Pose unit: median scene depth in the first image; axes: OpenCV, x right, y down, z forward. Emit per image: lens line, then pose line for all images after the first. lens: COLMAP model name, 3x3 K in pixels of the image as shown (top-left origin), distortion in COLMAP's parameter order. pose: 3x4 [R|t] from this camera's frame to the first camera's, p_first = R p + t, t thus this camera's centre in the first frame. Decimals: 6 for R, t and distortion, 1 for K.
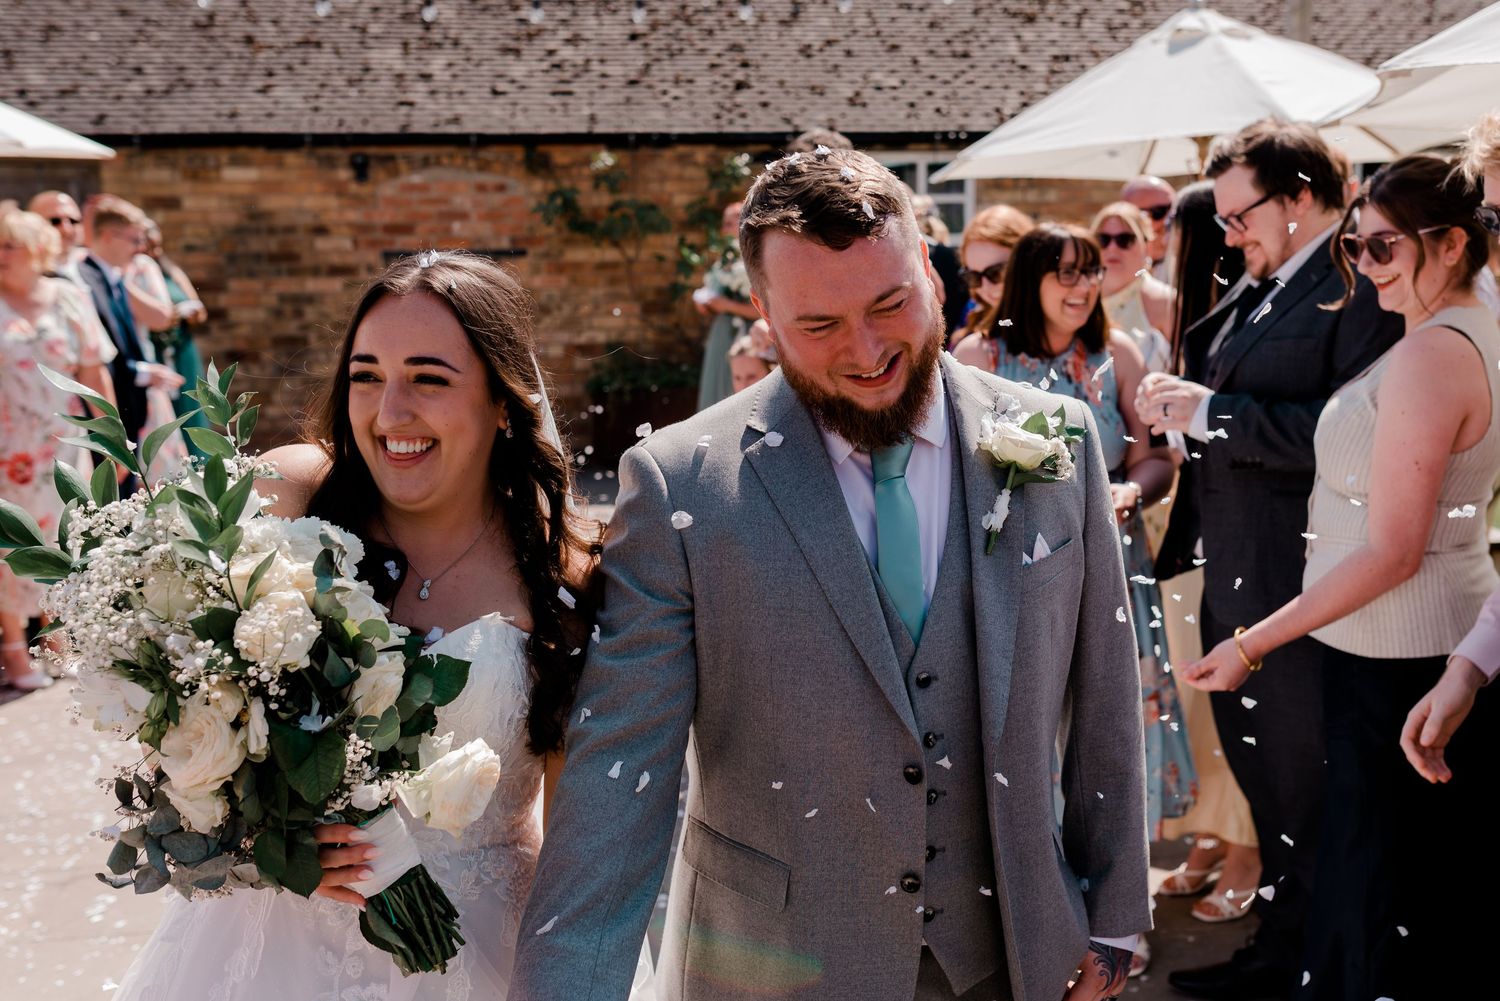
lens RADIAL K [[1652.2, 0, 866.7], [0, 1652.2, 409.5], [0, 0, 1]] dist [-0.002771, 0.000000]
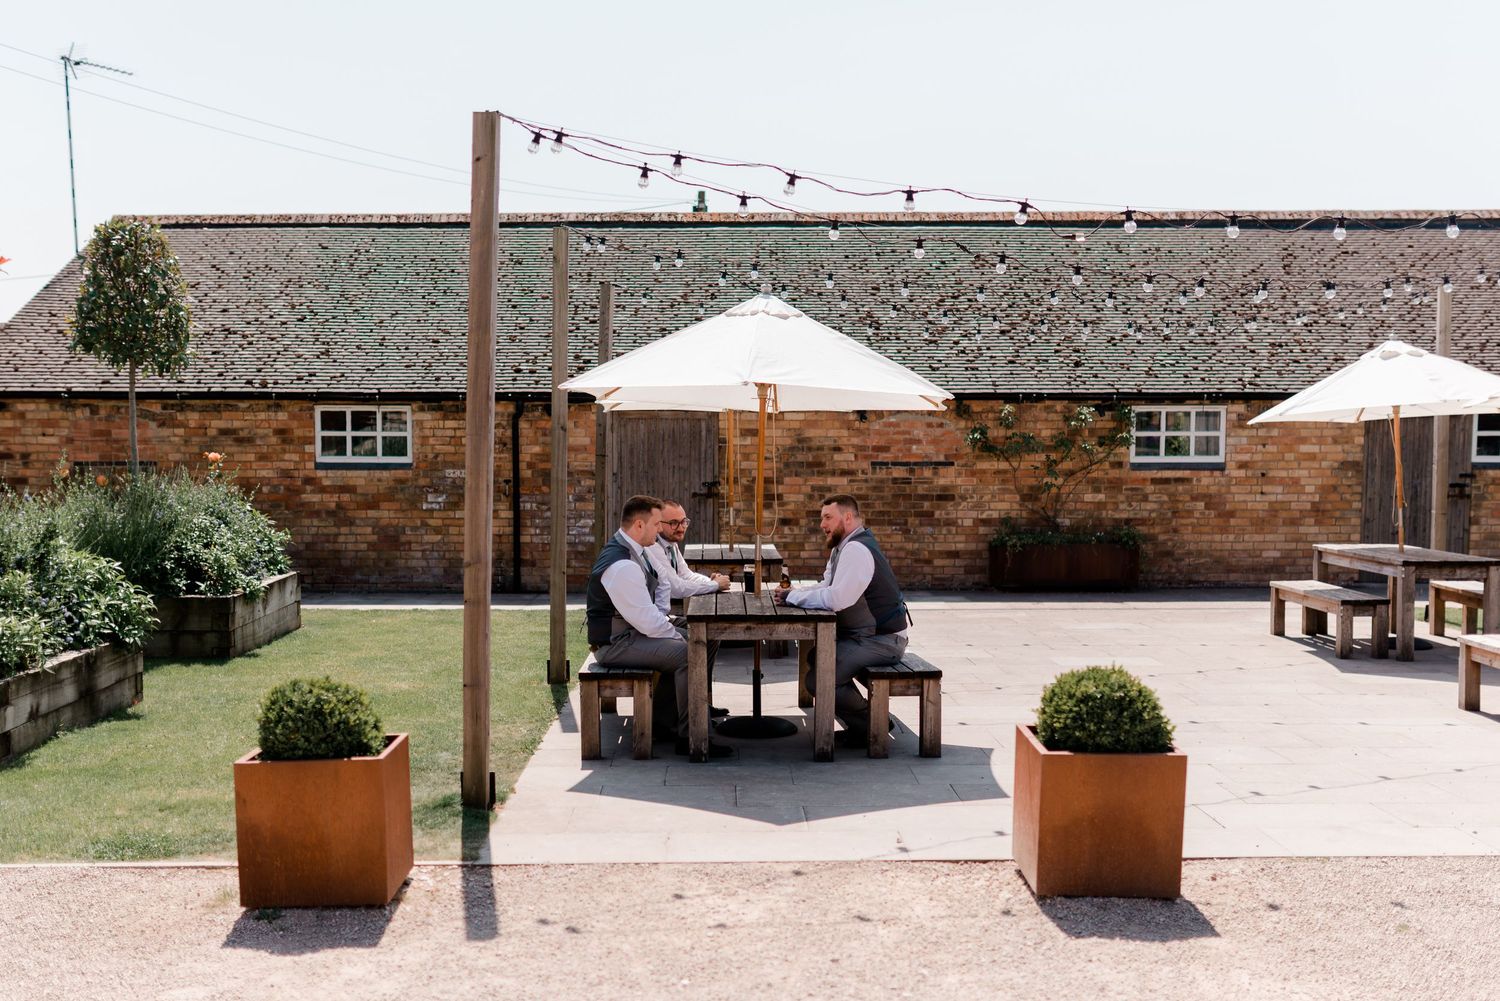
lens RADIAL K [[1554.5, 0, 735.0], [0, 1554.5, 560.5], [0, 0, 1]] dist [-0.028609, 0.000000]
pose [[0.987293, 0.019344, -0.157728, -0.172156], [-0.026702, 0.998645, -0.044661, 0.079079], [0.156651, 0.048305, 0.986472, -0.581844]]
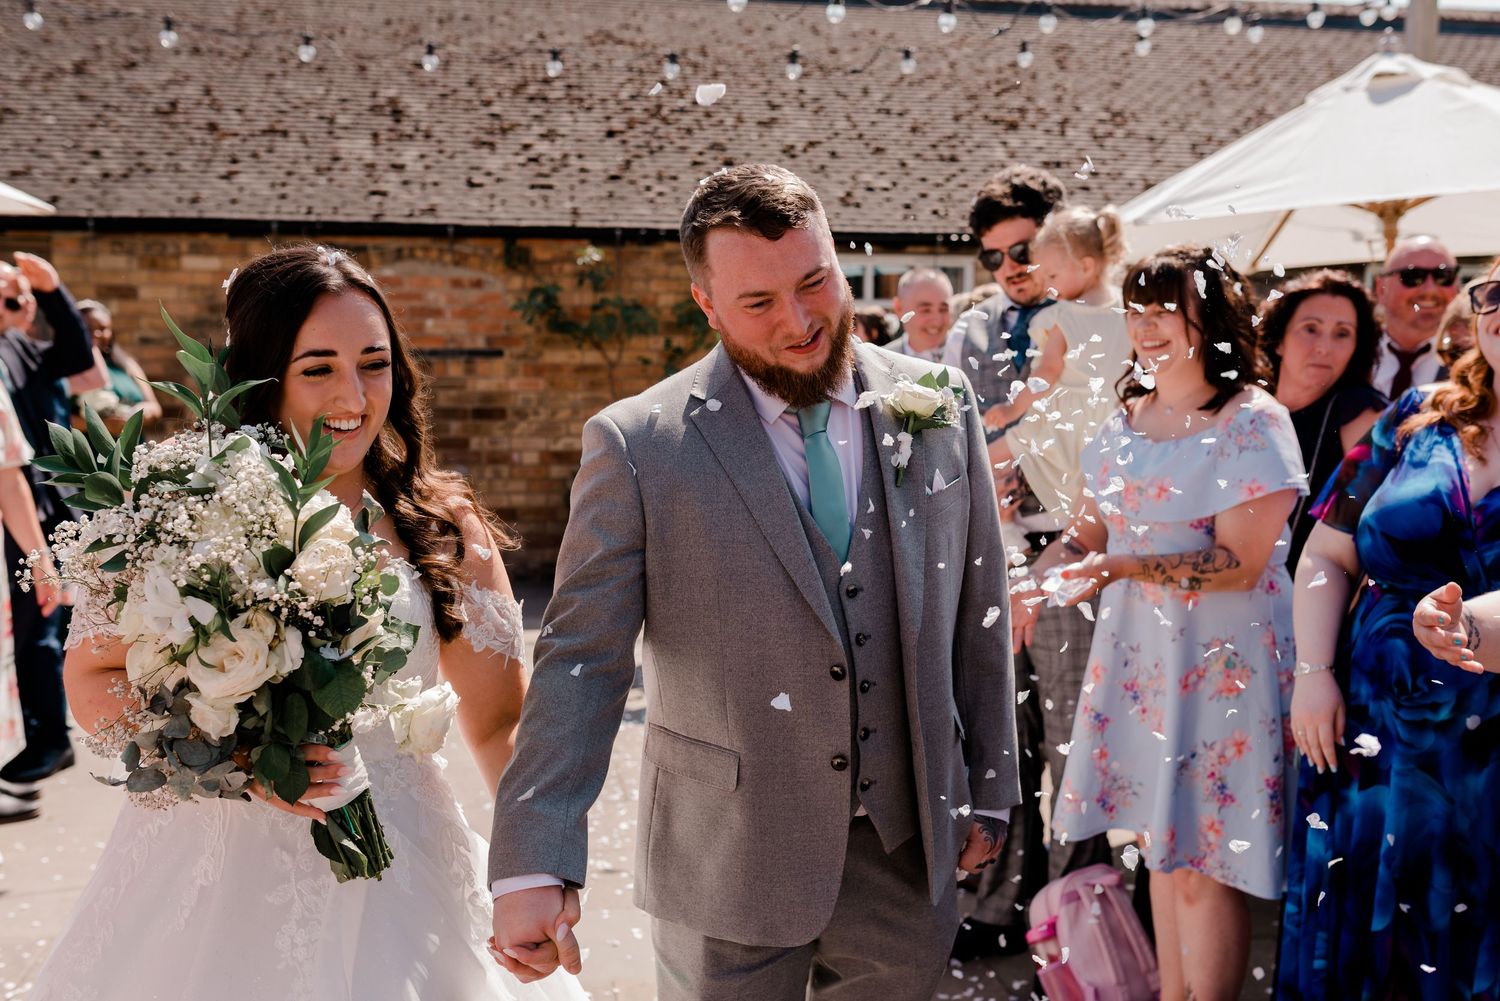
lens RADIAL K [[1465.8, 0, 738.4], [0, 1465.8, 494.7], [0, 0, 1]] dist [-0.002506, 0.000000]
pose [[0.999834, 0.018131, -0.001853, -0.067716], [-0.018155, 0.999746, -0.013319, -0.005548], [0.001611, 0.013350, 0.999910, 0.163970]]
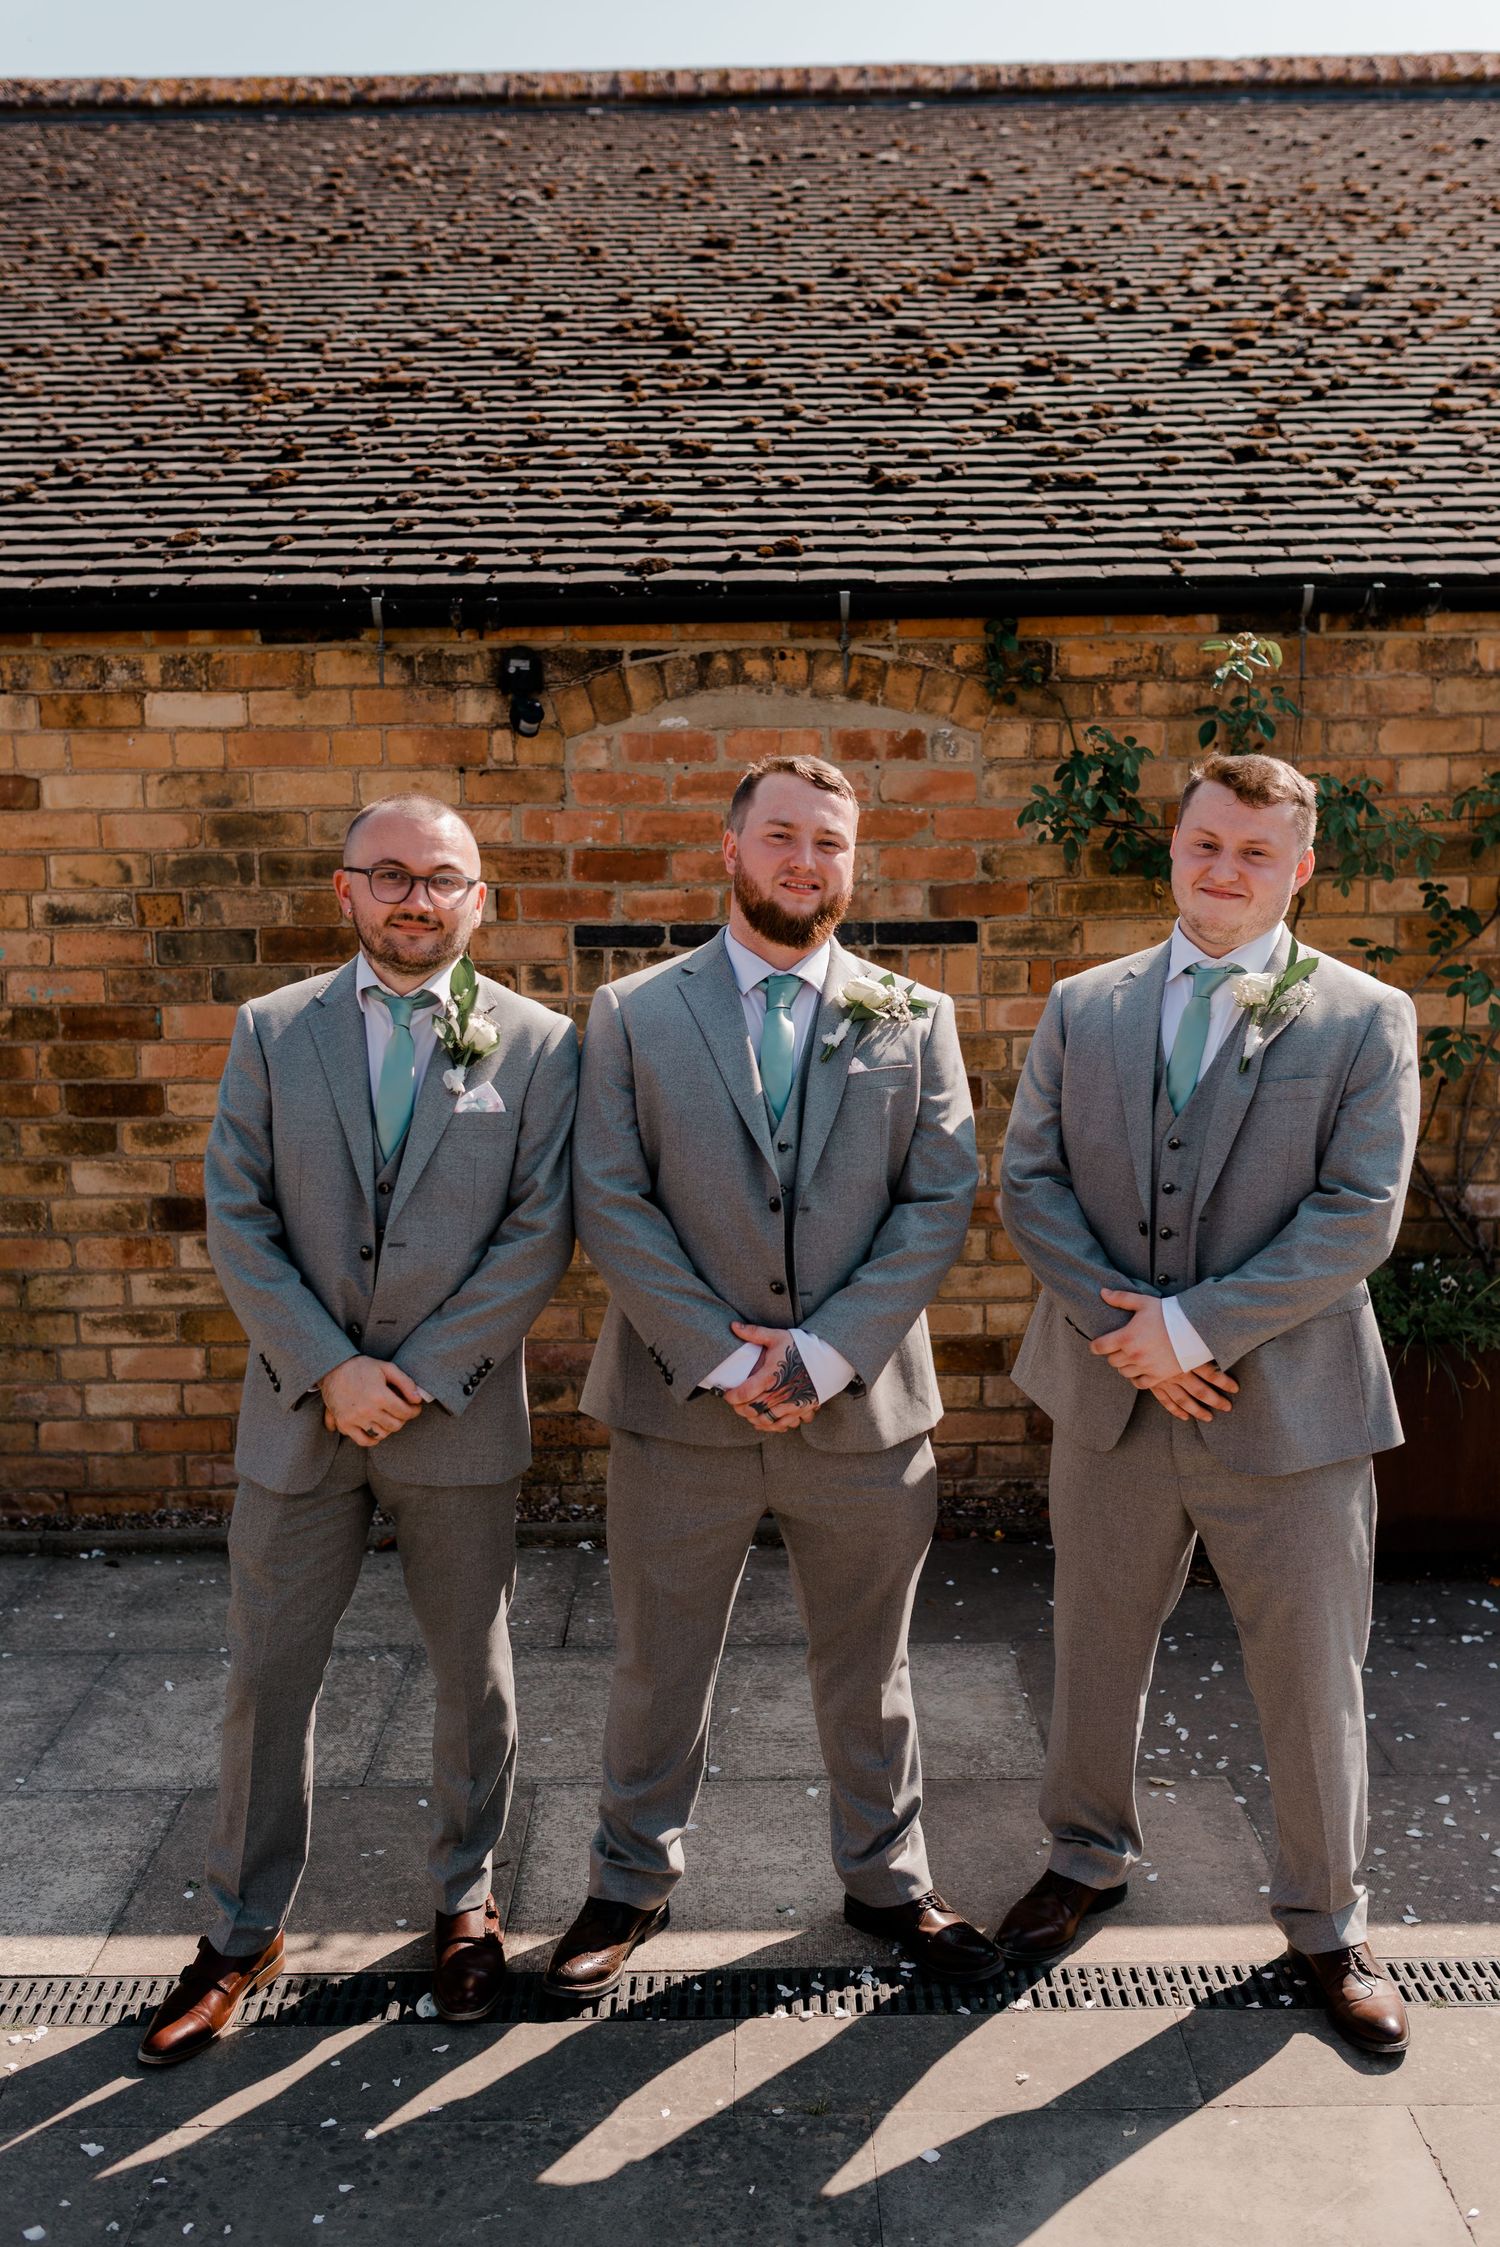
lens RADIAL K [[2135.3, 0, 743.6], [0, 2135.3, 1121.6], [0, 0, 1]] dist [0.000014, 0.000000]
pose [[0.985332, 0.021364, -0.169308, -0.174231], [-0.016949, 0.999479, 0.027480, -0.065348], [0.169806, -0.024208, 0.985180, 0.537516]]
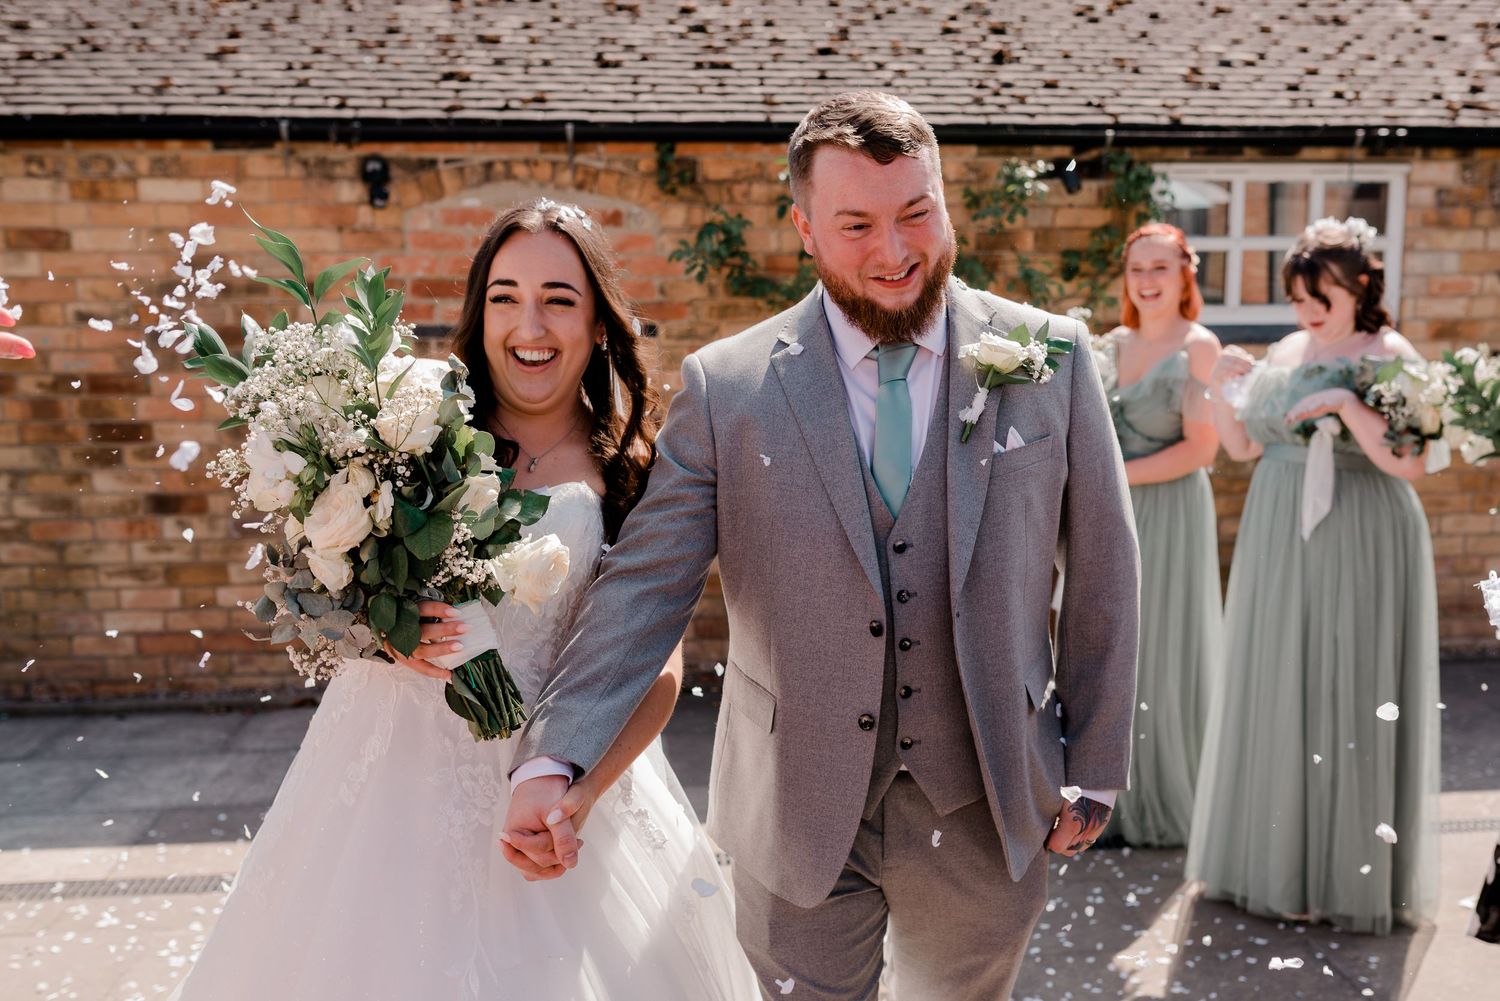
lens RADIAL K [[1581.0, 0, 818.5], [0, 1581.0, 528.2], [0, 0, 1]] dist [-0.001371, 0.000000]
pose [[0.998699, 0.011077, -0.049779, -0.117696], [-0.010254, 0.999807, 0.016758, -0.034096], [0.049955, -0.016226, 0.998620, 0.434341]]
